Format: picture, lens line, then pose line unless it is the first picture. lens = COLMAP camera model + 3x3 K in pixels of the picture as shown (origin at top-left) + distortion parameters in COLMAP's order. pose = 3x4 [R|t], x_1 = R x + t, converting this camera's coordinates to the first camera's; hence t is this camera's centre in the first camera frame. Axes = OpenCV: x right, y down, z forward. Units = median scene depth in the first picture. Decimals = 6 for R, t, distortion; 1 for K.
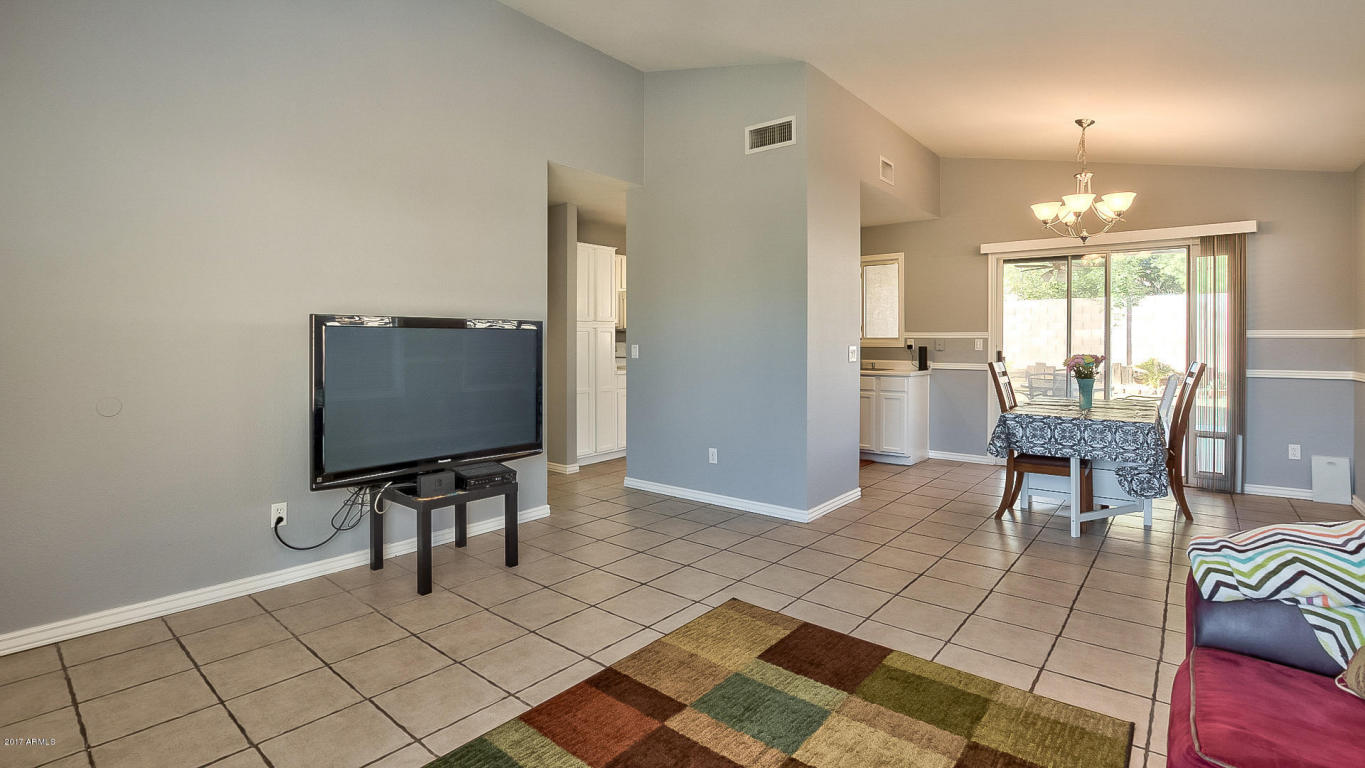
lens RADIAL K [[628.8, 0, 671.2], [0, 628.8, 353.5], [0, 0, 1]] dist [-0.043576, 0.009754]
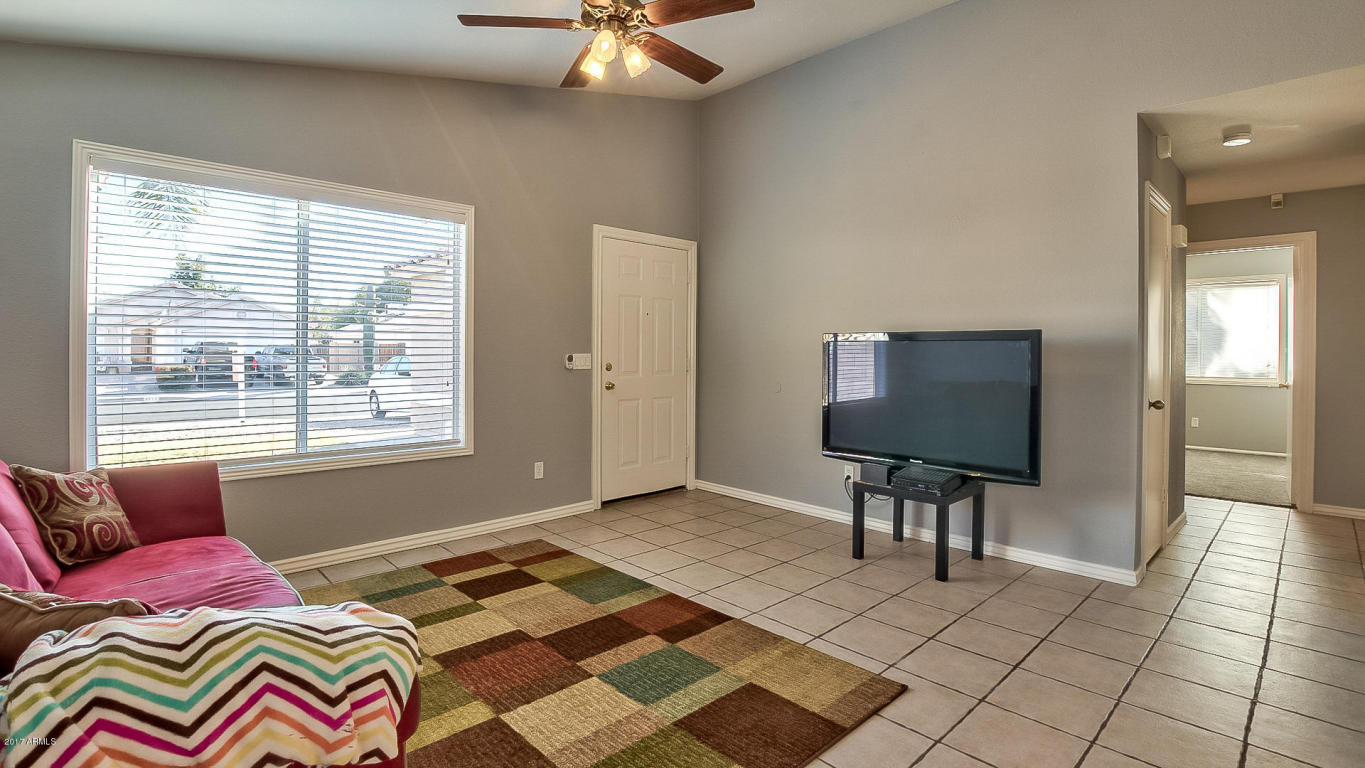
lens RADIAL K [[628.8, 0, 671.2], [0, 628.8, 353.5], [0, 0, 1]] dist [-0.043576, 0.009754]
pose [[-0.113615, 0.001085, -0.993524, 1.127384], [-0.026143, 0.999650, 0.004081, -0.014622], [0.993181, 0.026438, -0.113547, 1.003666]]
